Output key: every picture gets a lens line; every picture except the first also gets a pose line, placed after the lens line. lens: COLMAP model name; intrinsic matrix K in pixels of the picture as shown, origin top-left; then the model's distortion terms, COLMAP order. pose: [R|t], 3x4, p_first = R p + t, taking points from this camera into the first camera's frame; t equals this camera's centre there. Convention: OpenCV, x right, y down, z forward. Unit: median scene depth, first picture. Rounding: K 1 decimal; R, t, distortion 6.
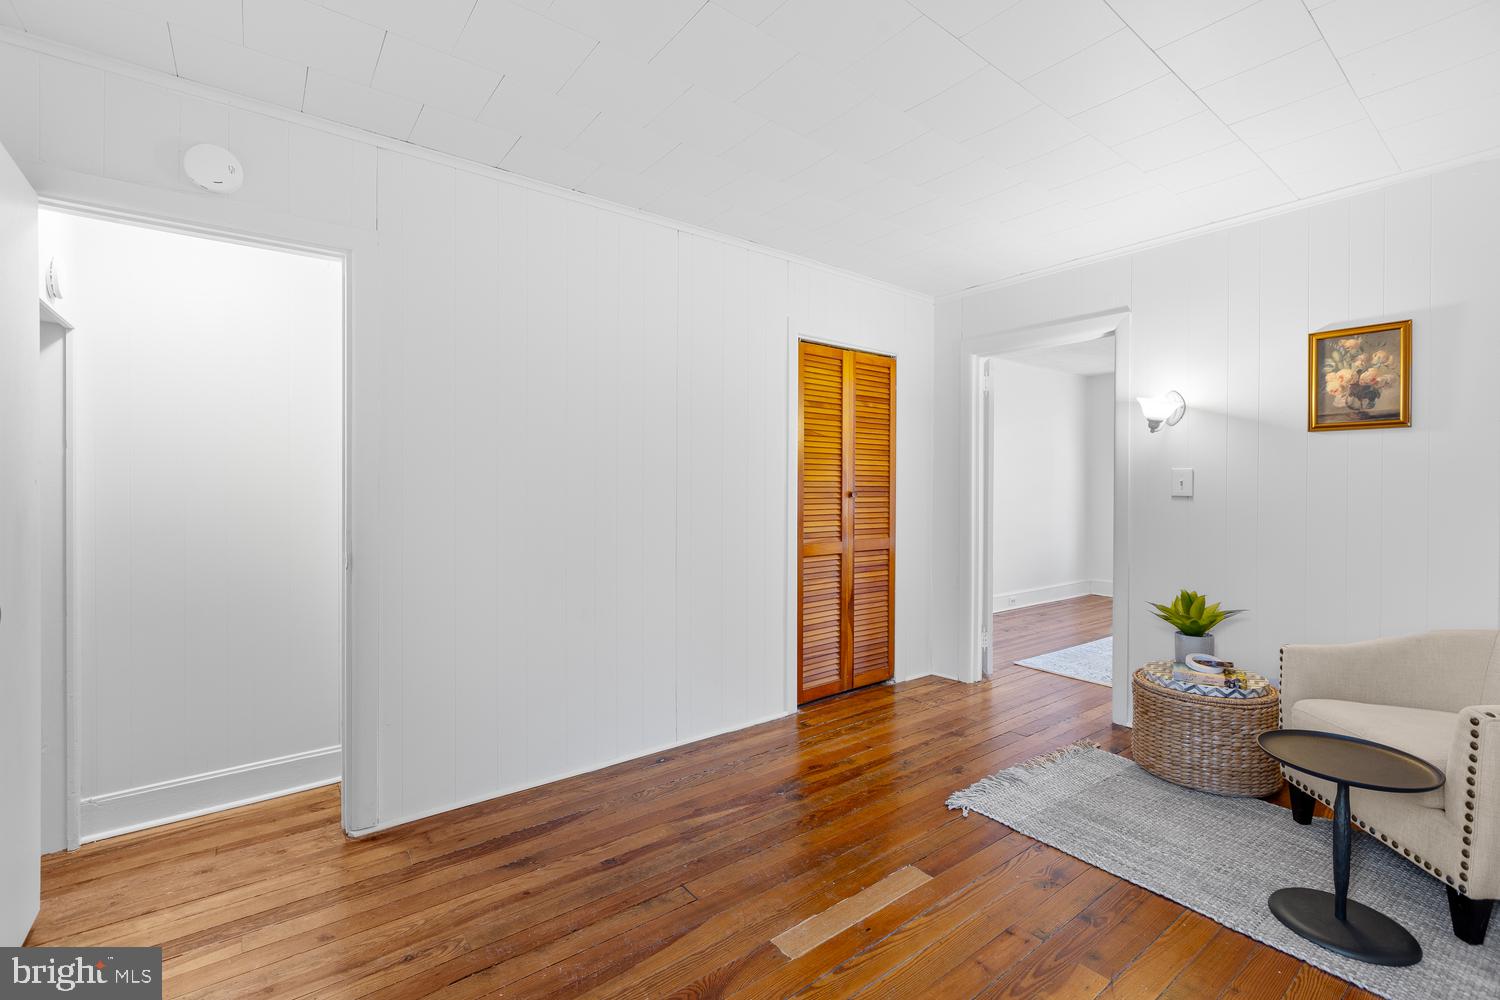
lens RADIAL K [[670.2, 0, 753.0], [0, 670.2, 493.3], [0, 0, 1]] dist [0.004500, -0.002337]
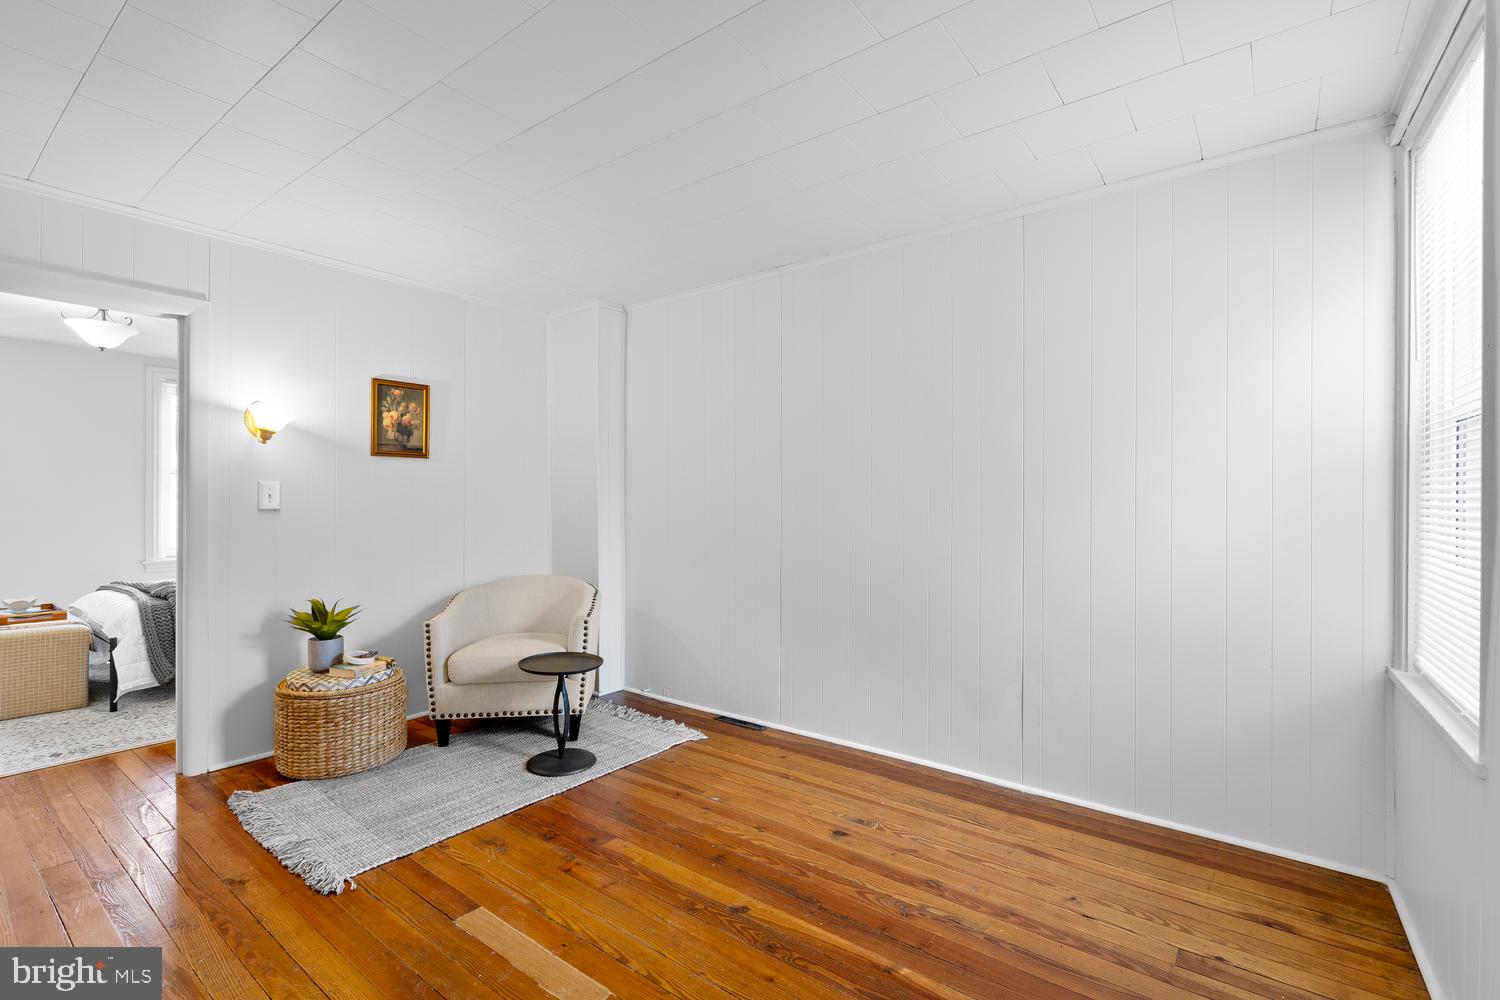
lens RADIAL K [[670.2, 0, 749.8], [0, 670.2, 493.2], [0, 0, 1]] dist [0.004500, -0.002337]
pose [[-0.258460, 0.000746, 0.966022, -0.585187], [0.003375, 0.999994, 0.000130, -0.019523], [-0.966016, 0.003293, -0.258461, 0.660691]]
